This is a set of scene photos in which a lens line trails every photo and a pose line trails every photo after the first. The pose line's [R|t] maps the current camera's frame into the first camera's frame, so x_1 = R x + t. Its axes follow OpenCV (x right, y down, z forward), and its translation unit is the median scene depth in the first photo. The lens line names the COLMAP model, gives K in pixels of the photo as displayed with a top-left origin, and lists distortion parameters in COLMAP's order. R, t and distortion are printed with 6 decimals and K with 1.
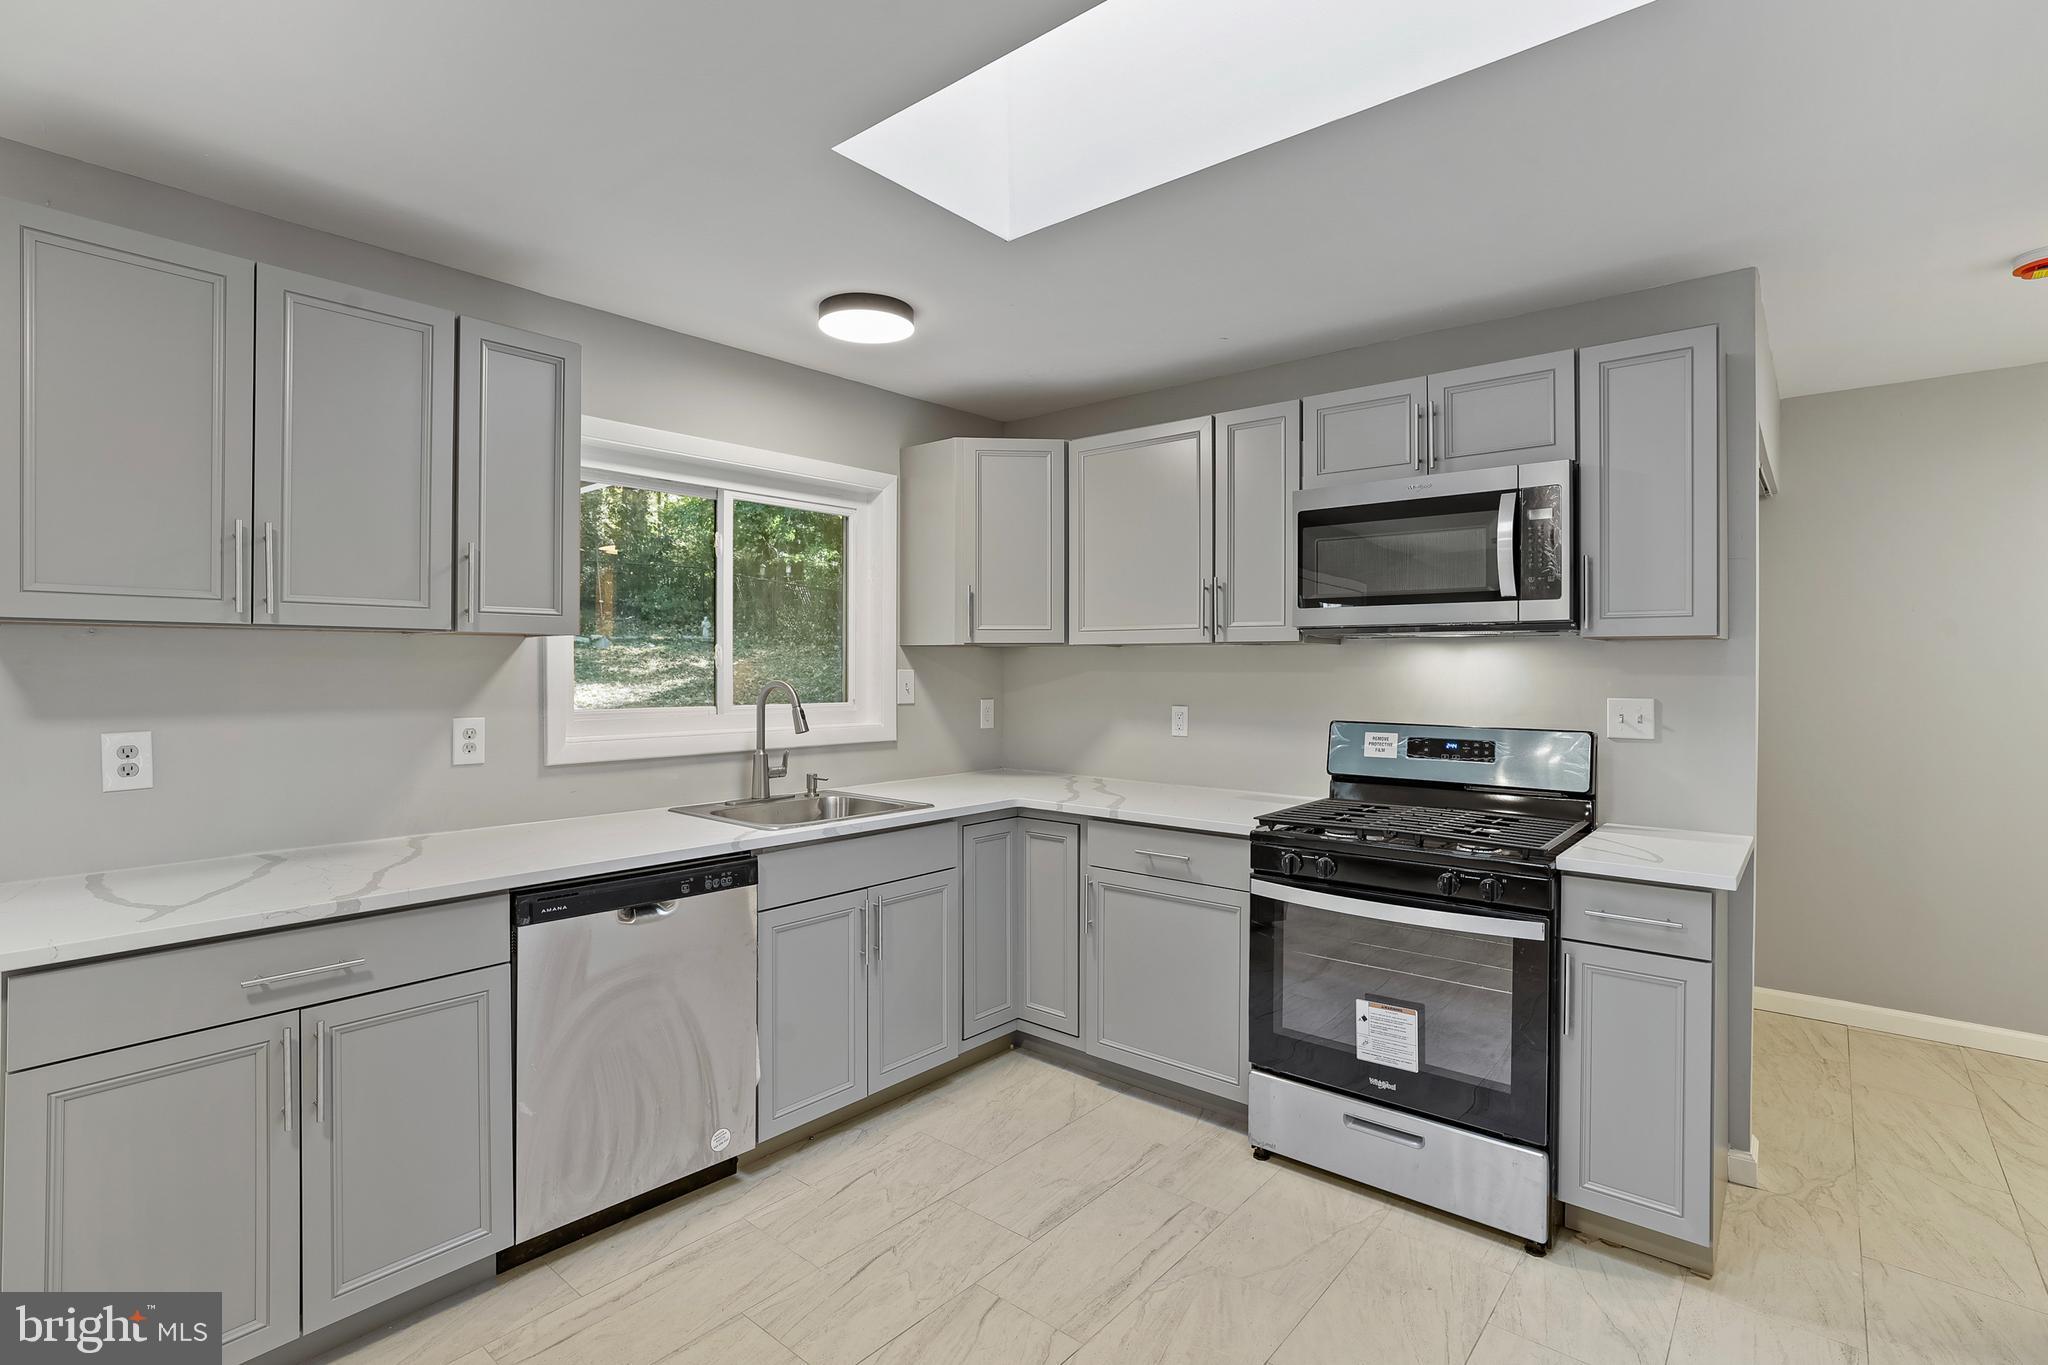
lens RADIAL K [[976.7, 0, 1027.9], [0, 976.7, 669.1], [0, 0, 1]] dist [-0.017512, 0.004843]
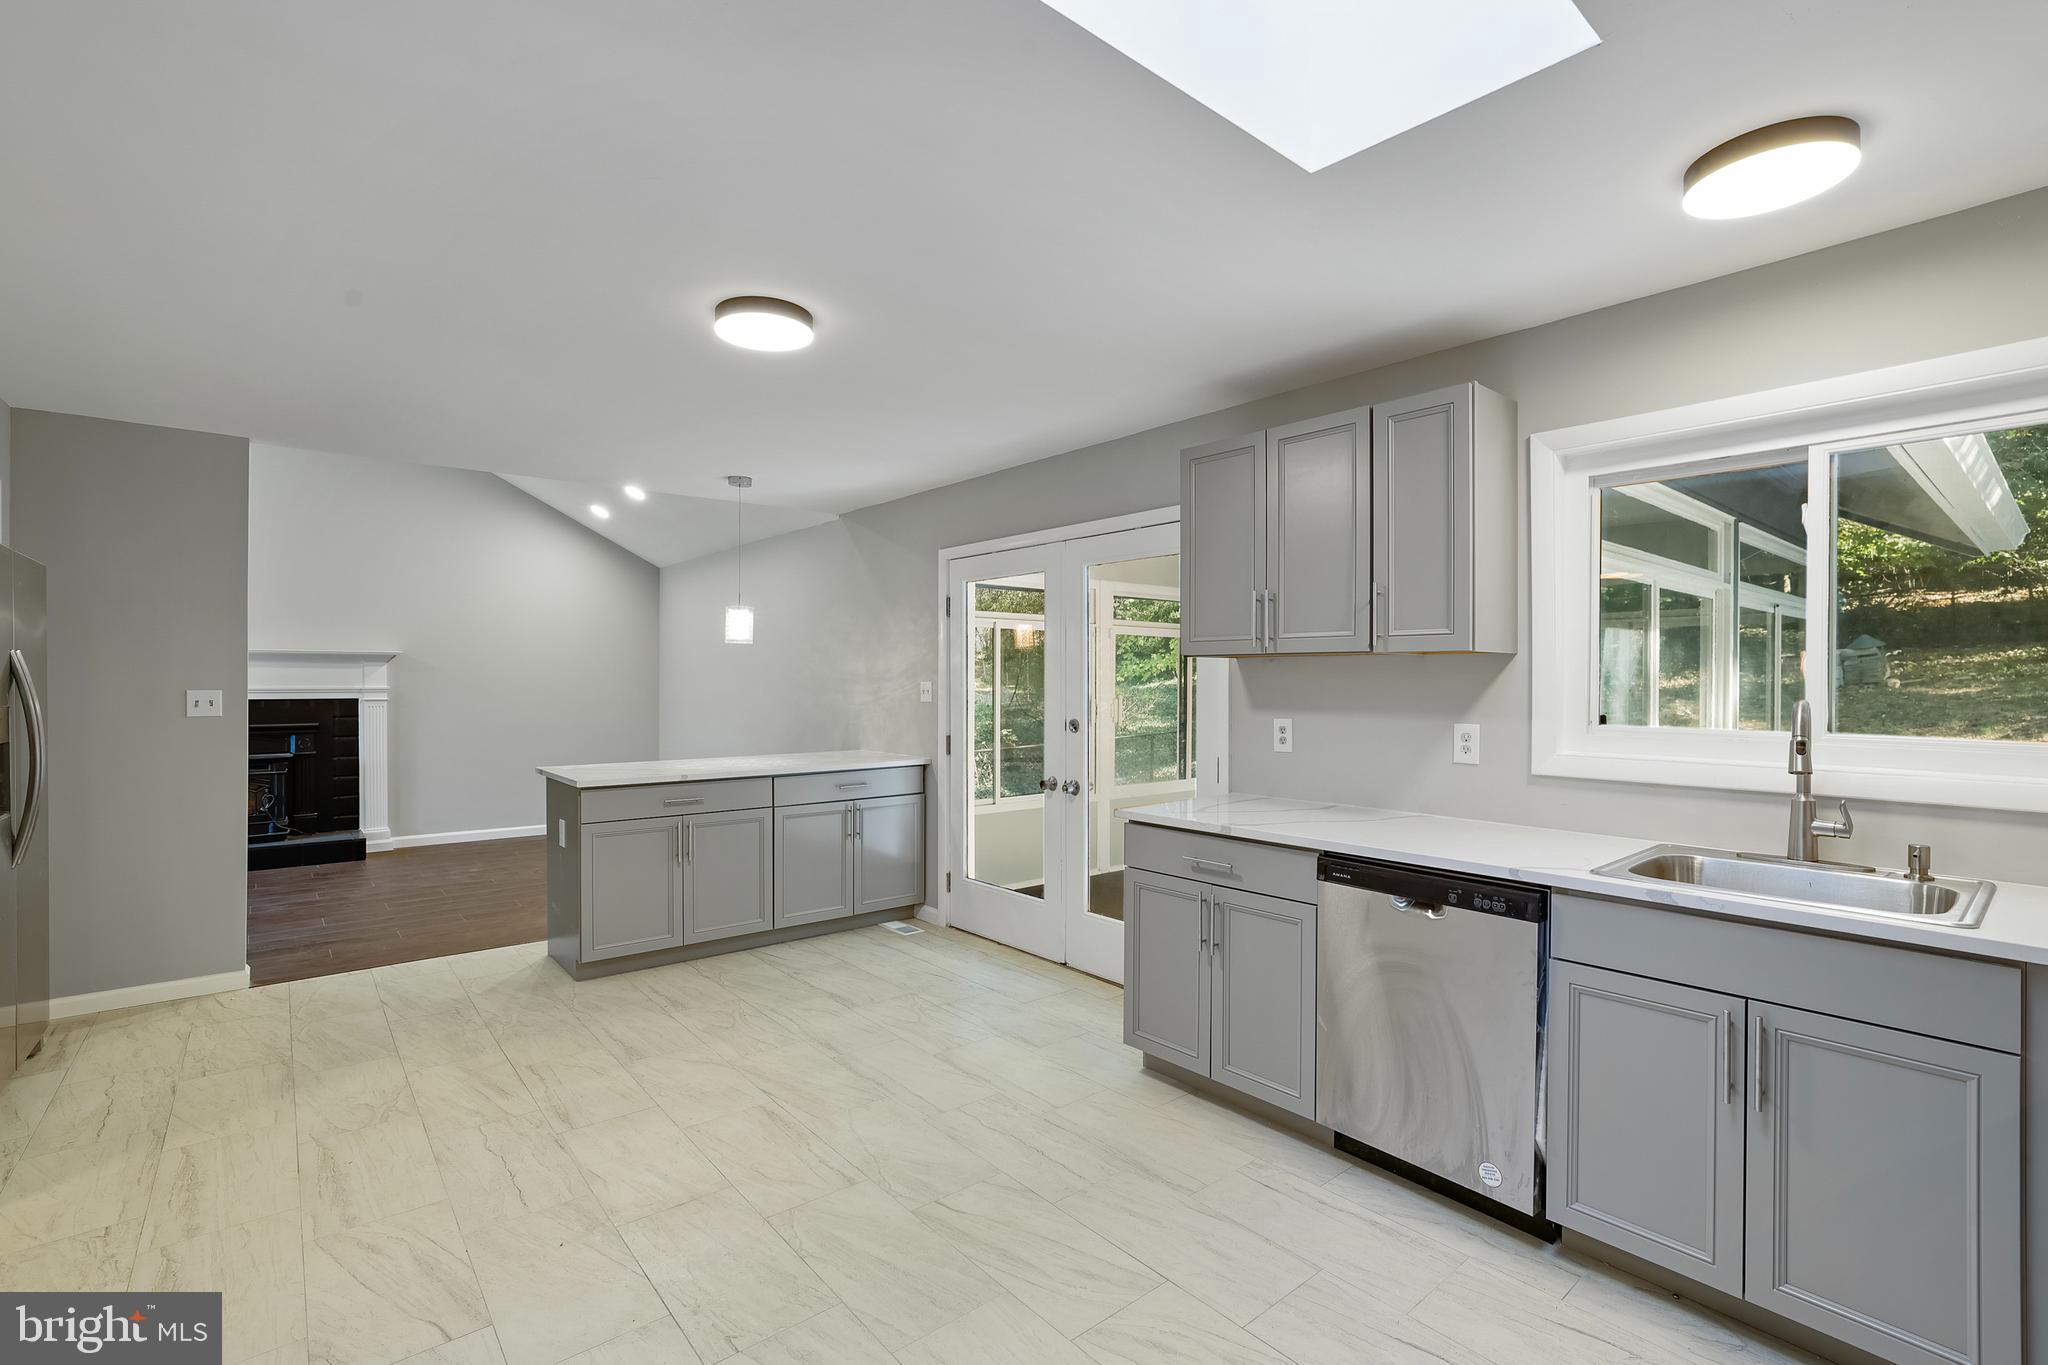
lens RADIAL K [[931.4, 0, 1034.6], [0, 931.4, 688.1], [0, 0, 1]] dist [-0.039758, 0.002104]
pose [[-0.173460, 0.004814, -0.984829, 0.613689], [-0.007414, 0.999953, 0.006194, 0.003826], [0.984813, 0.008376, -0.173416, 0.679344]]
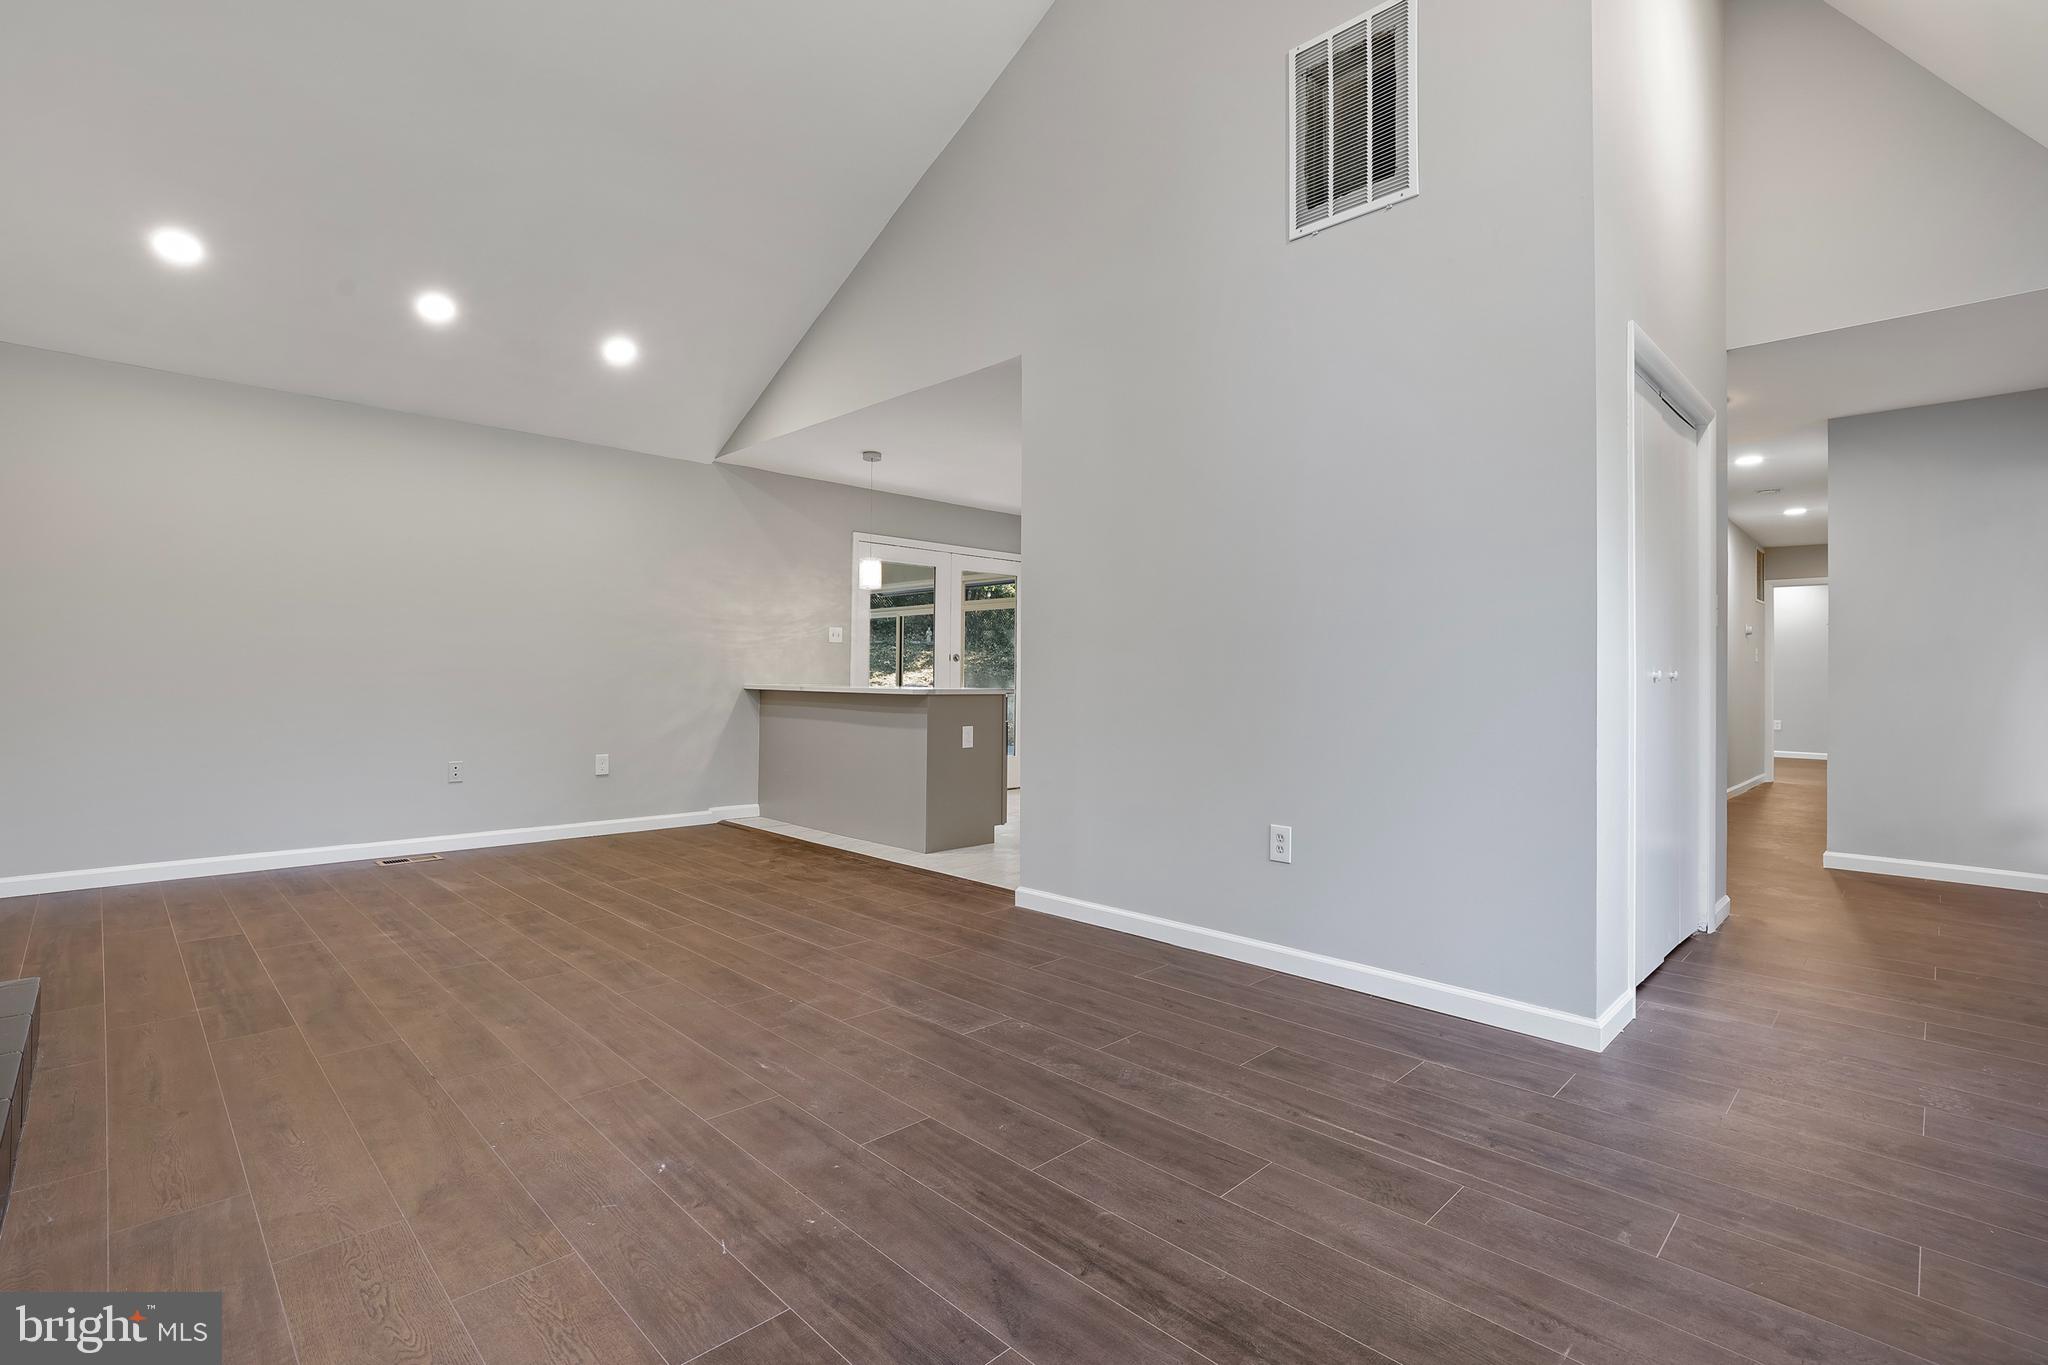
lens RADIAL K [[931.4, 0, 1022.8], [0, 931.4, 675.9], [0, 0, 1]] dist [-0.039758, 0.002104]
pose [[0.995178, 0.010106, -0.097562, -0.527980], [-0.010525, 0.999937, -0.003781, 0.146503], [0.097518, 0.004790, 0.995222, -2.470029]]
